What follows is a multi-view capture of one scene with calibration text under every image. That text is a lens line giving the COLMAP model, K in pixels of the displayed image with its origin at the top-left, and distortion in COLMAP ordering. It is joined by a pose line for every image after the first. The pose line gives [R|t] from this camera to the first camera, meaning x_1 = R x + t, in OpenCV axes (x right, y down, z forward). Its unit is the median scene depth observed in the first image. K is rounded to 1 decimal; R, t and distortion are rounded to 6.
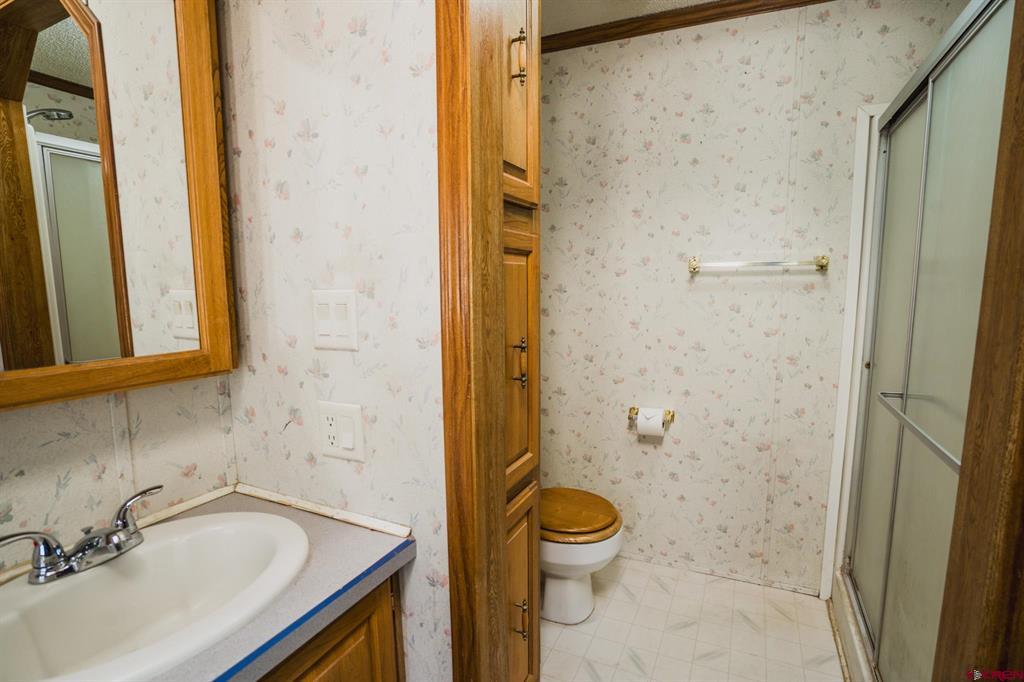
lens RADIAL K [[488.7, 0, 522.5], [0, 488.7, 350.6], [0, 0, 1]] dist [-0.052570, 0.013537]
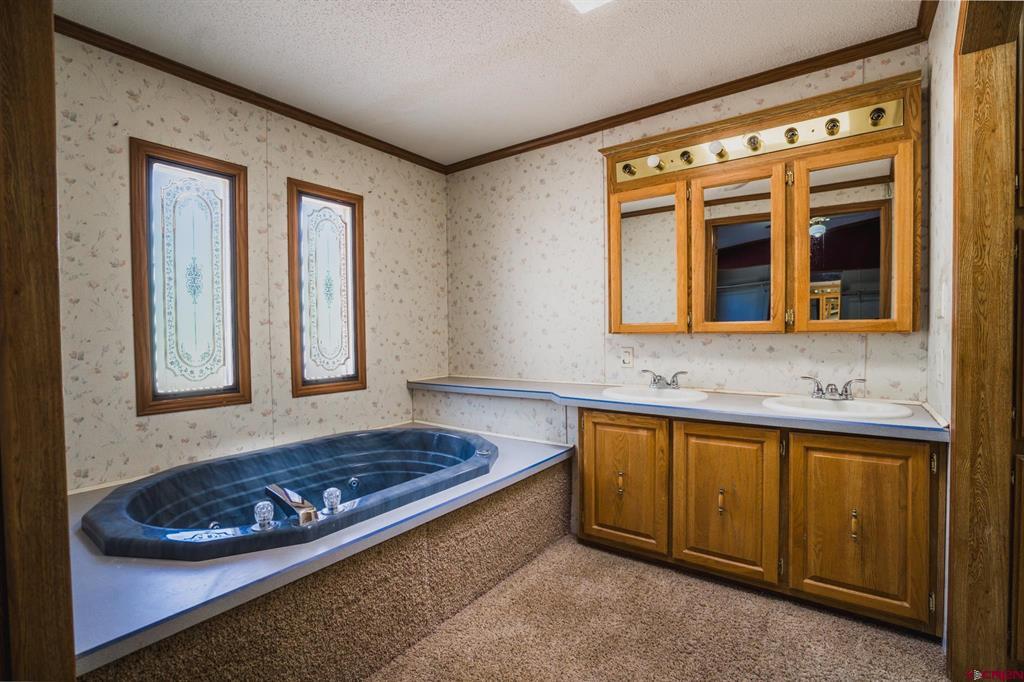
lens RADIAL K [[488.7, 0, 527.3], [0, 488.7, 343.8], [0, 0, 1]] dist [-0.052570, 0.013537]
pose [[-0.185427, 0.026744, -0.982294, 1.520385], [-0.125092, 0.990854, 0.050591, 0.184831], [0.974664, 0.132258, -0.180385, -0.133148]]
